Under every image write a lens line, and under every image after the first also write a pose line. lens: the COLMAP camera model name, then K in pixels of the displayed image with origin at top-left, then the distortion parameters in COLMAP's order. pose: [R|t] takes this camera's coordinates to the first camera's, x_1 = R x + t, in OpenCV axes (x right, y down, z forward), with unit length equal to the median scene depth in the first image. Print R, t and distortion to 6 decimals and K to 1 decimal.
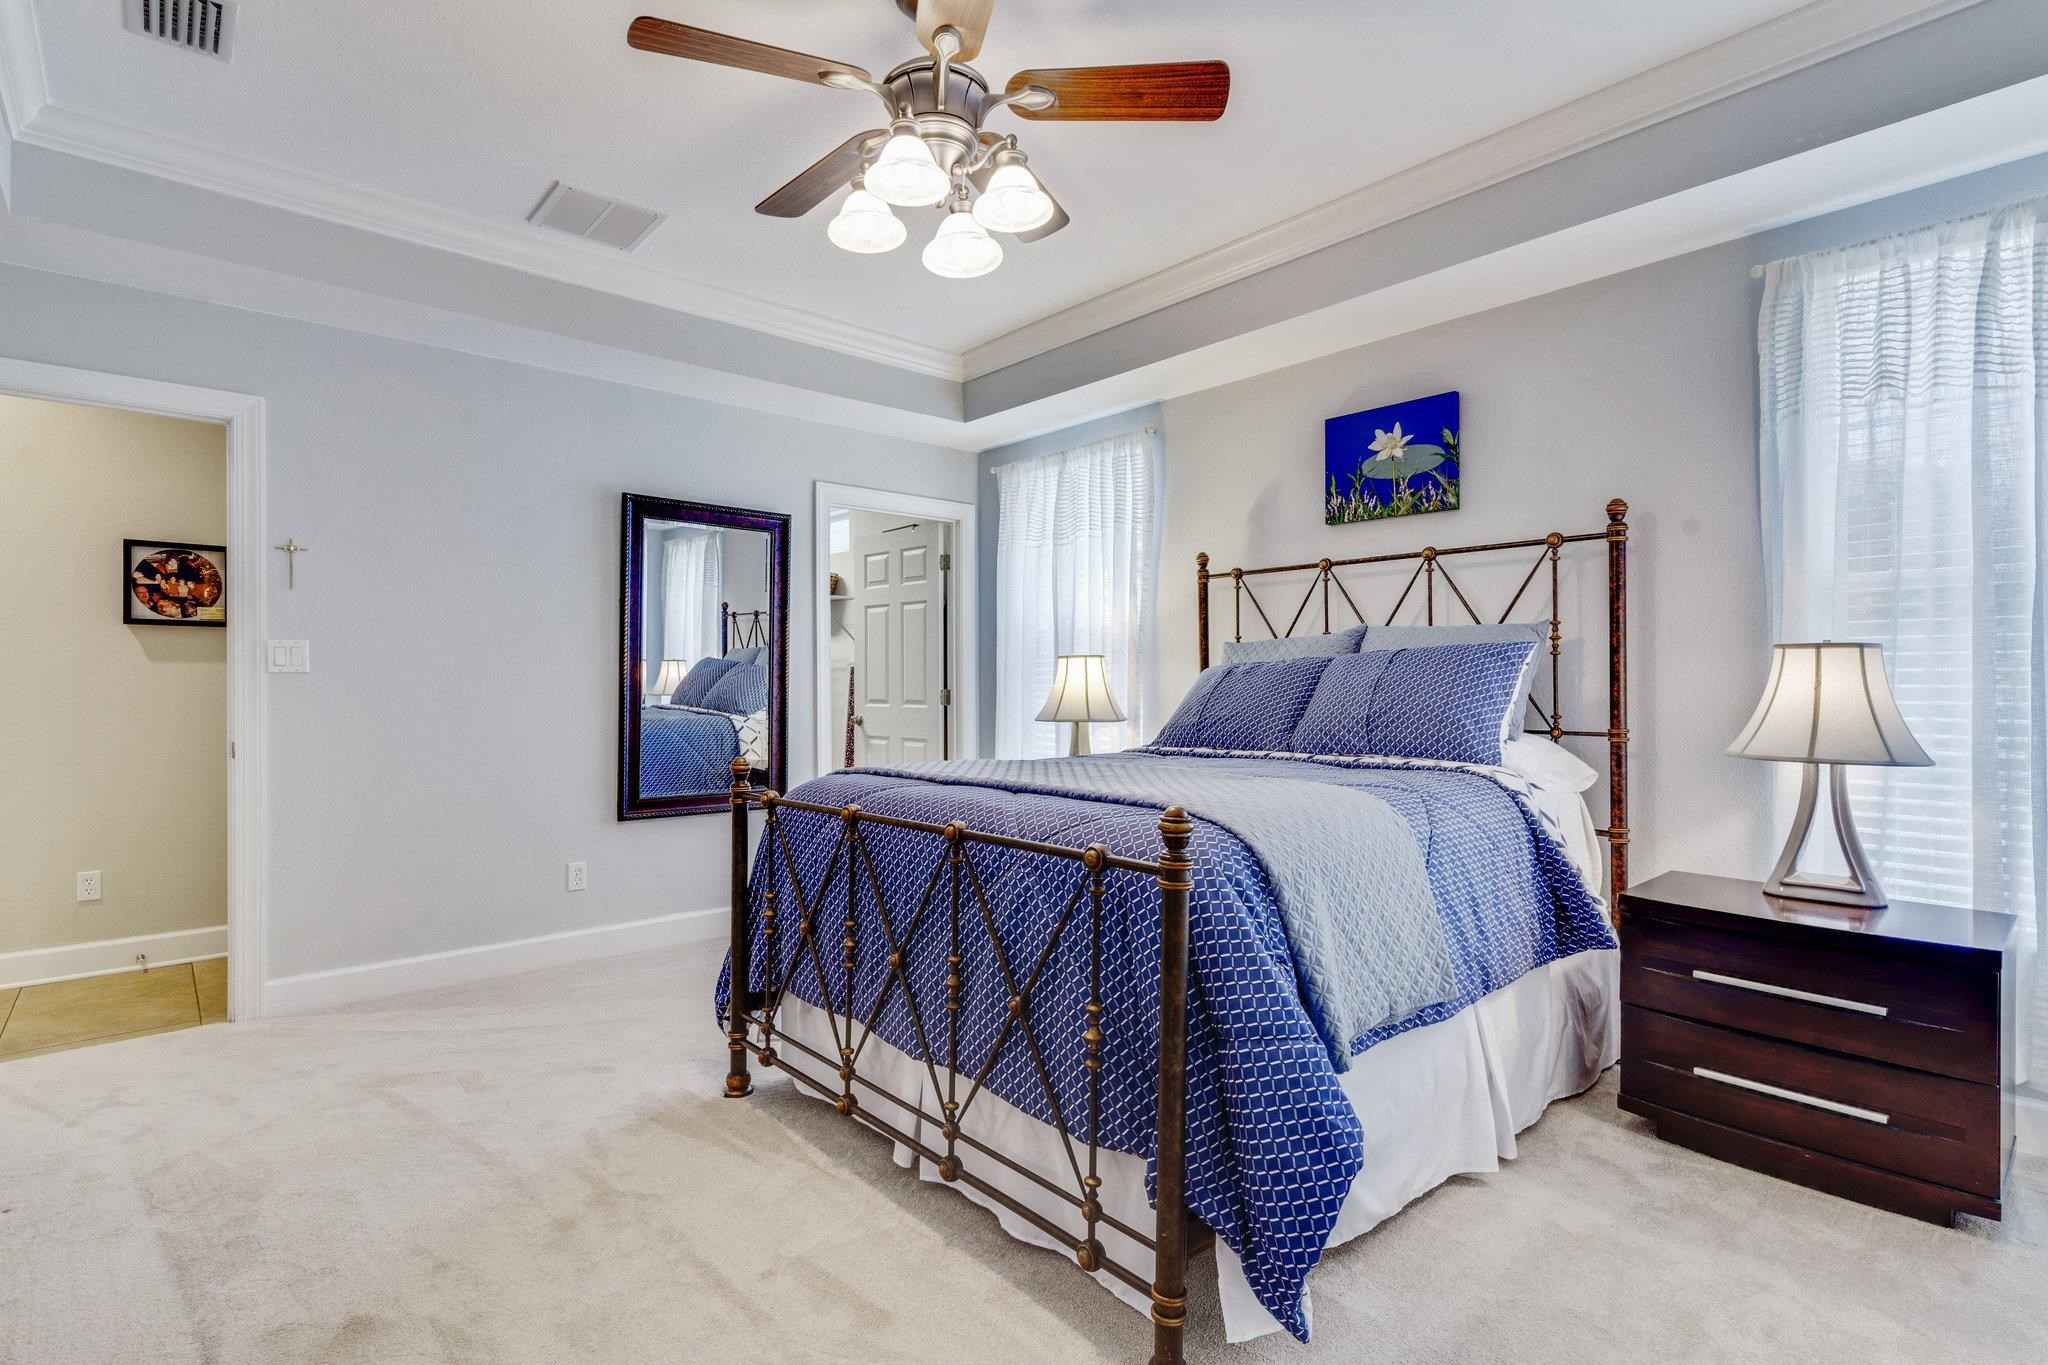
lens RADIAL K [[982.9, 0, 1021.1], [0, 982.9, 678.2], [0, 0, 1]] dist [0.000915, -0.000104]
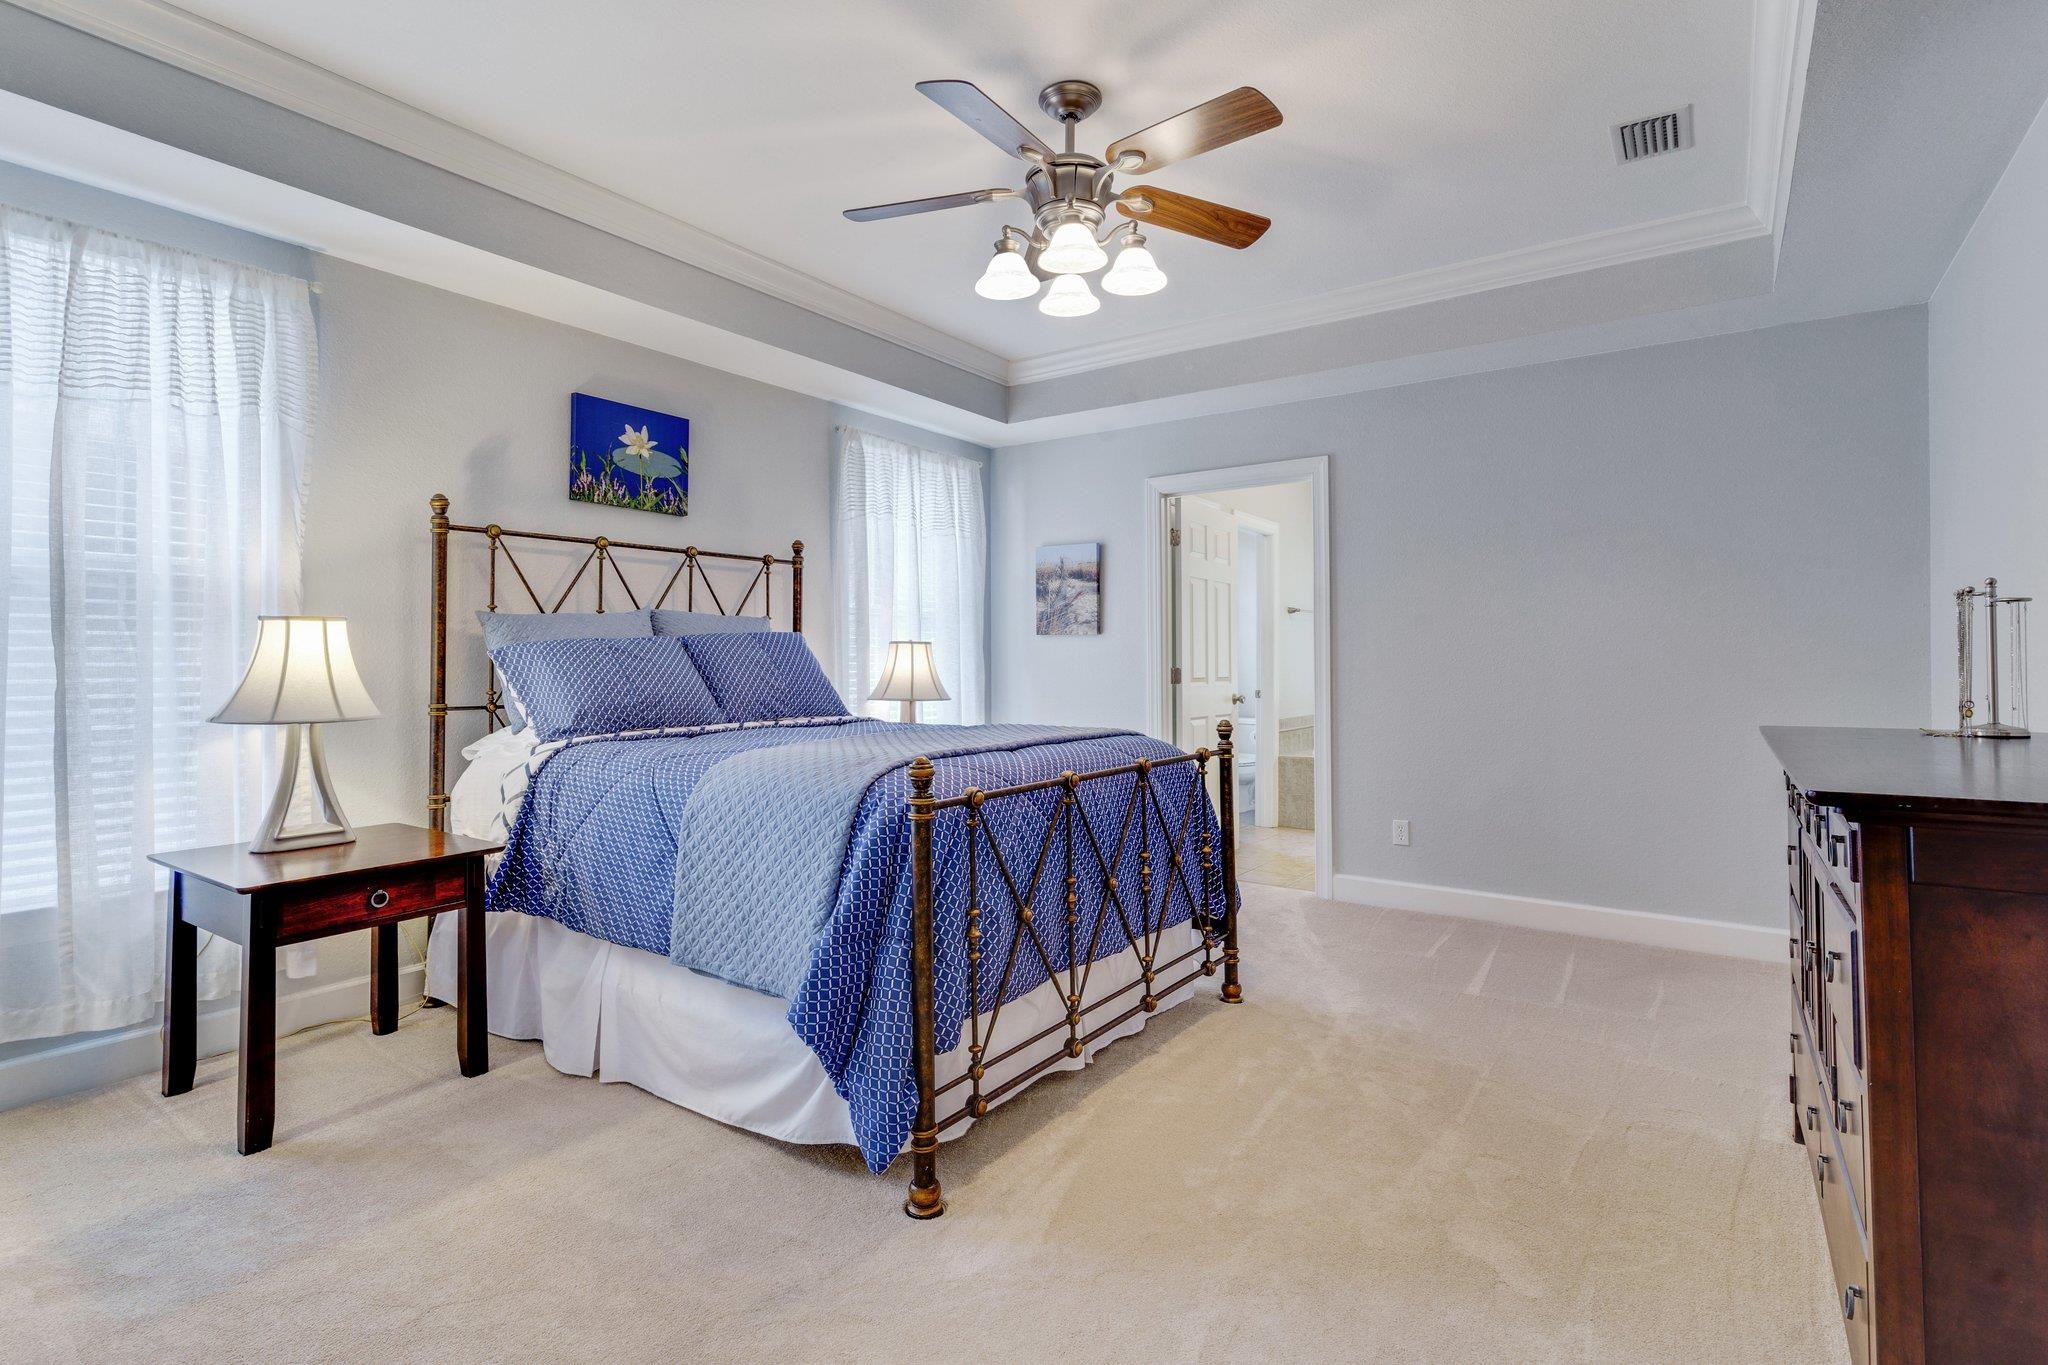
lens RADIAL K [[988.9, 0, 1023.4], [0, 988.9, 641.7], [0, 0, 1]] dist [-0.002081, -0.000316]
pose [[-0.227507, 0.024042, 0.973479, -0.784146], [-0.000235, 0.999694, -0.024745, 0.009940], [-0.973776, -0.005859, -0.227432, 0.830554]]
